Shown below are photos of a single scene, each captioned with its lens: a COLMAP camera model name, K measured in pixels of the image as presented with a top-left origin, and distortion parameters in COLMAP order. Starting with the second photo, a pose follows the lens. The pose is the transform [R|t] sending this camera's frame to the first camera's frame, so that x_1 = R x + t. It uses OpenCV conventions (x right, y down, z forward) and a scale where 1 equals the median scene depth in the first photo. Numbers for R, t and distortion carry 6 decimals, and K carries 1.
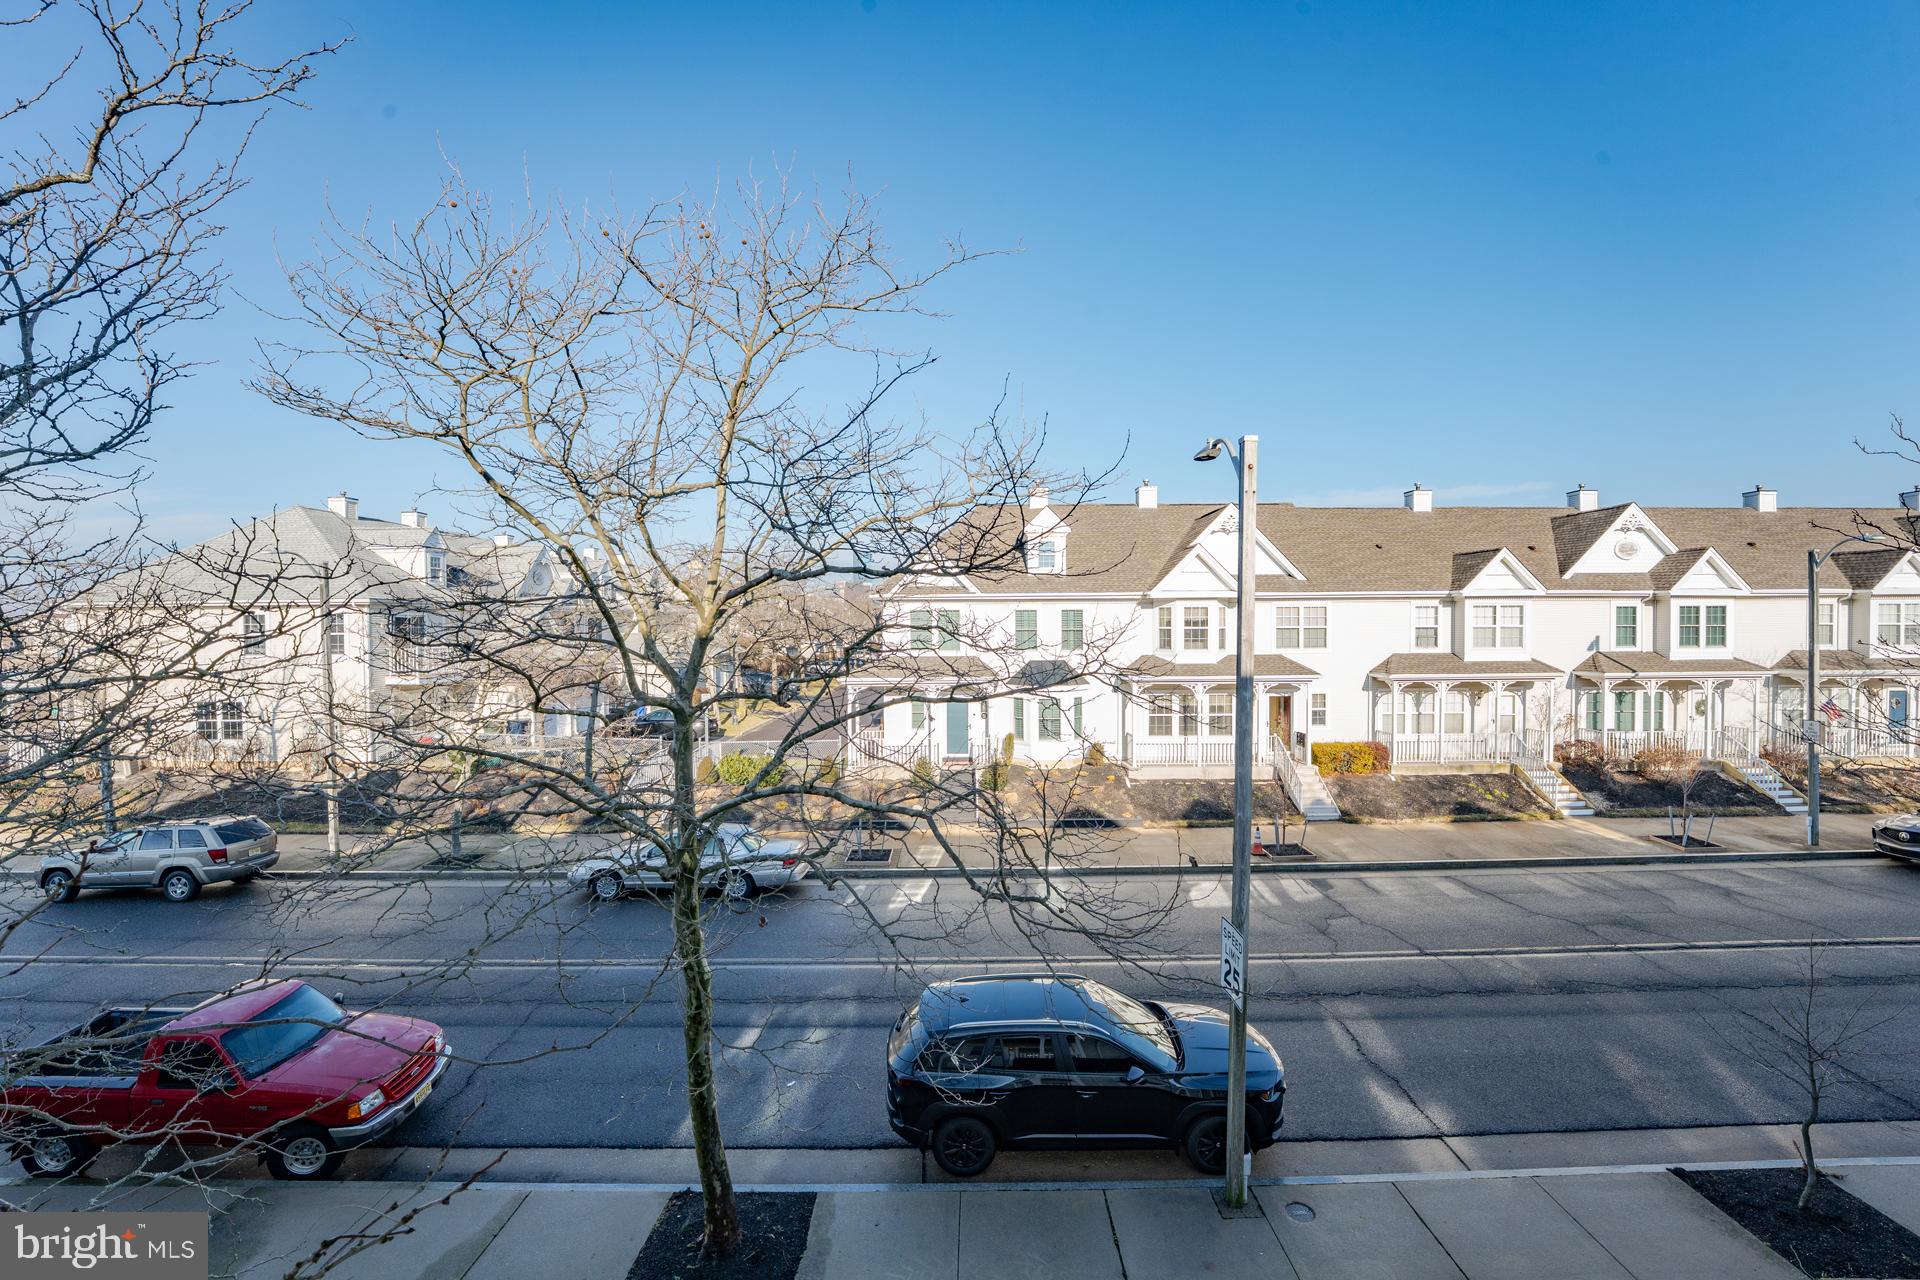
lens RADIAL K [[795.8, 0, 961.6], [0, 795.8, 640.0], [0, 0, 1]] dist [-0.027581, 0.001922]
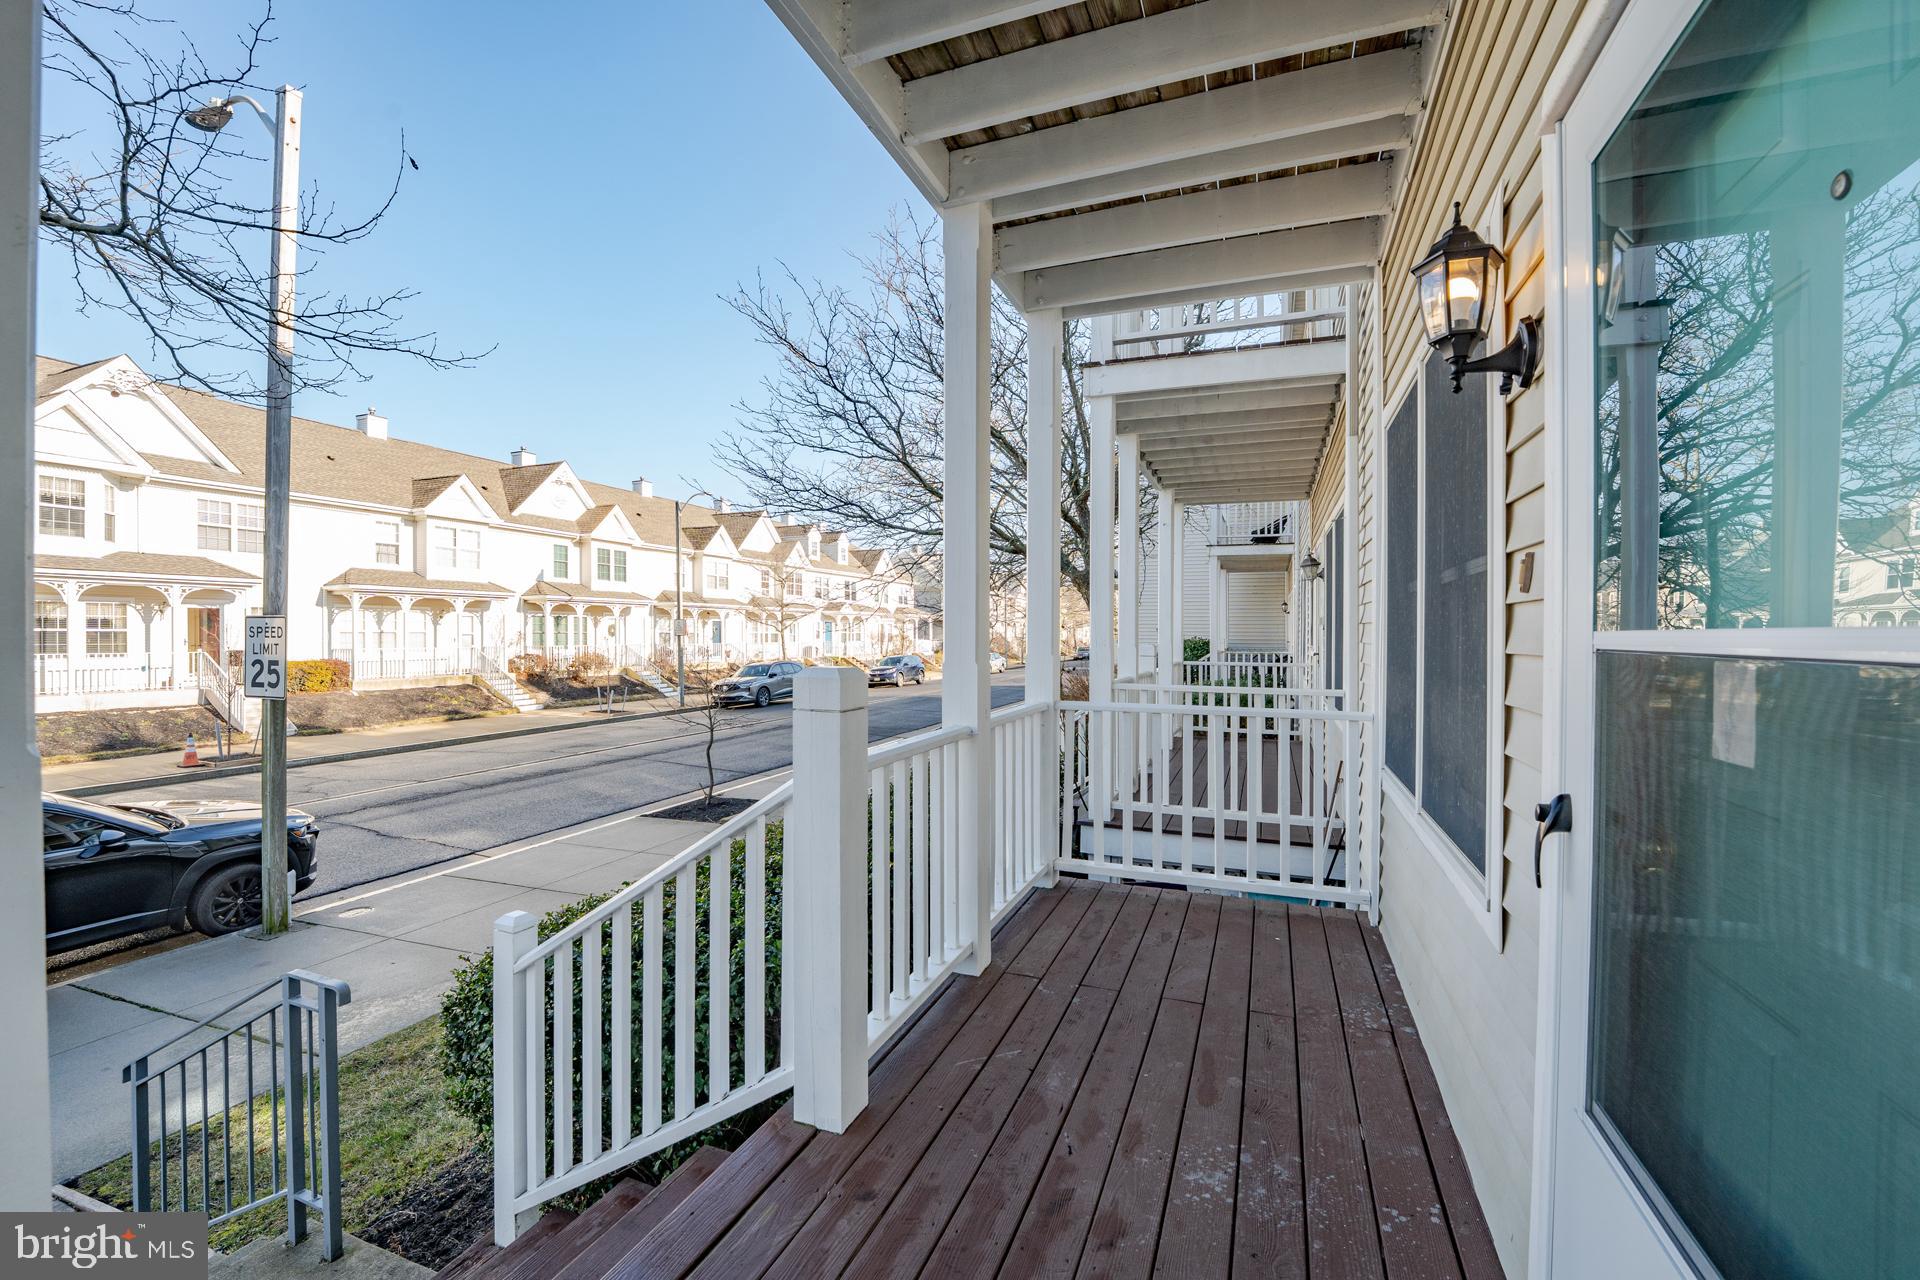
lens RADIAL K [[795.8, 0, 973.4], [0, 795.8, 649.3], [0, 0, 1]] dist [-0.027581, 0.001922]
pose [[0.352645, -0.001691, 0.935755, -0.070883], [0.023134, 0.999708, -0.006912, 0.142263], [-0.935471, 0.024085, 0.352582, -0.028774]]
